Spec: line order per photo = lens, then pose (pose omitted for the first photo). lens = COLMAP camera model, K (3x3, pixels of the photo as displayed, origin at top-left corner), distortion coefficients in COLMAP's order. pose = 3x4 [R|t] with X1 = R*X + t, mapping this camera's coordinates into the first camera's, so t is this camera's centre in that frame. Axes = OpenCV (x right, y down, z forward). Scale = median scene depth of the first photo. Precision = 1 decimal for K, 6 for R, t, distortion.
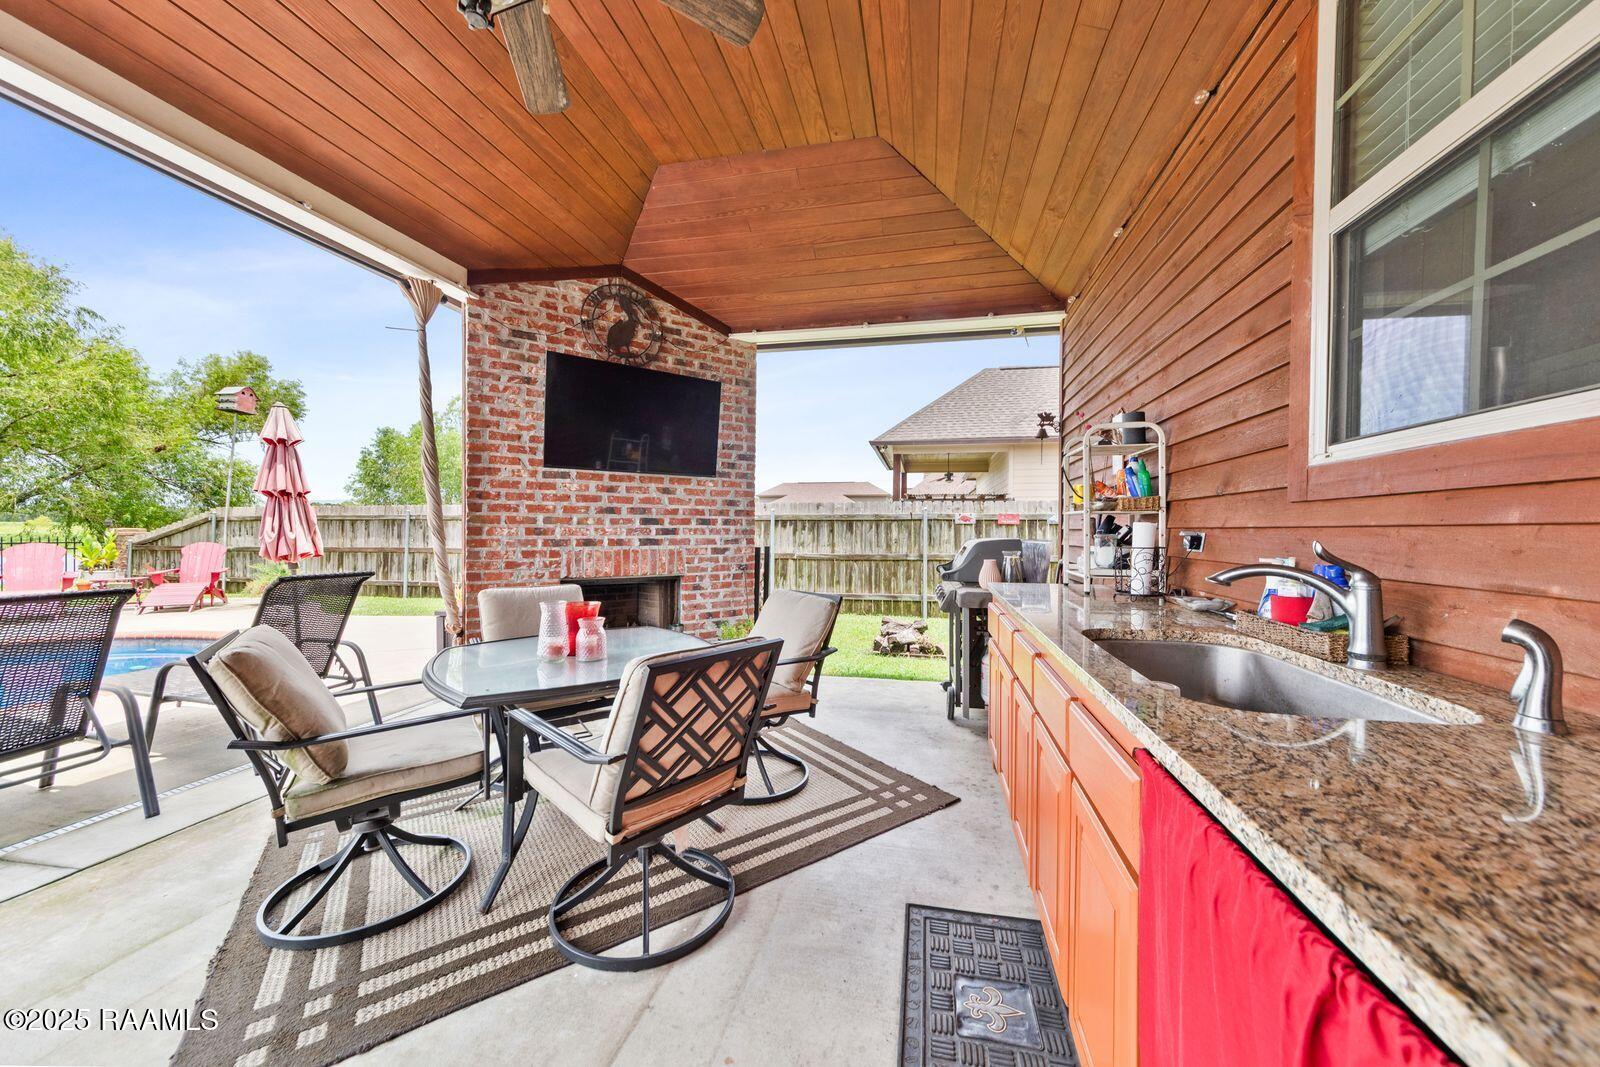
lens RADIAL K [[567.6, 0, 803.2], [0, 567.6, 531.4], [0, 0, 1]] dist [0.009386, 0.000039]
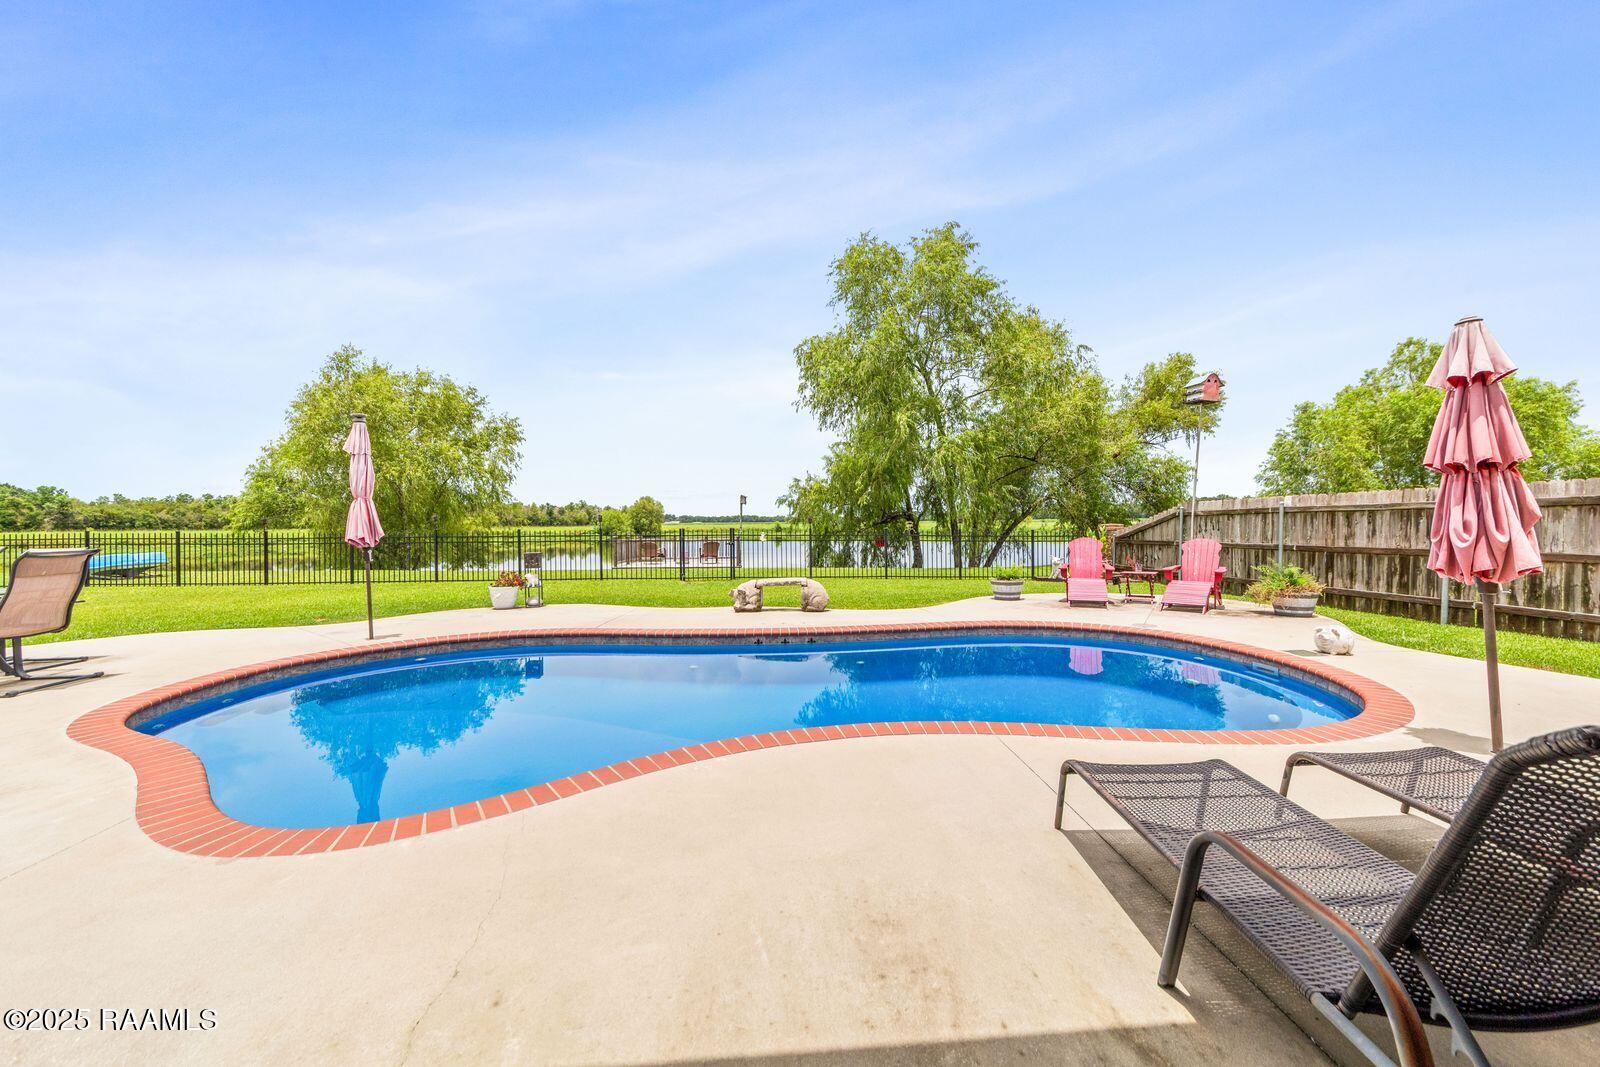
lens RADIAL K [[626.2, 0, 798.1], [0, 626.2, 530.8], [0, 0, 1]] dist [0.000914, 0.000377]
pose [[0.285804, 0.004669, -0.958277, -0.149730], [0.003991, 0.999974, 0.006063, -0.001748], [0.958280, -0.005557, 0.285778, 0.041832]]
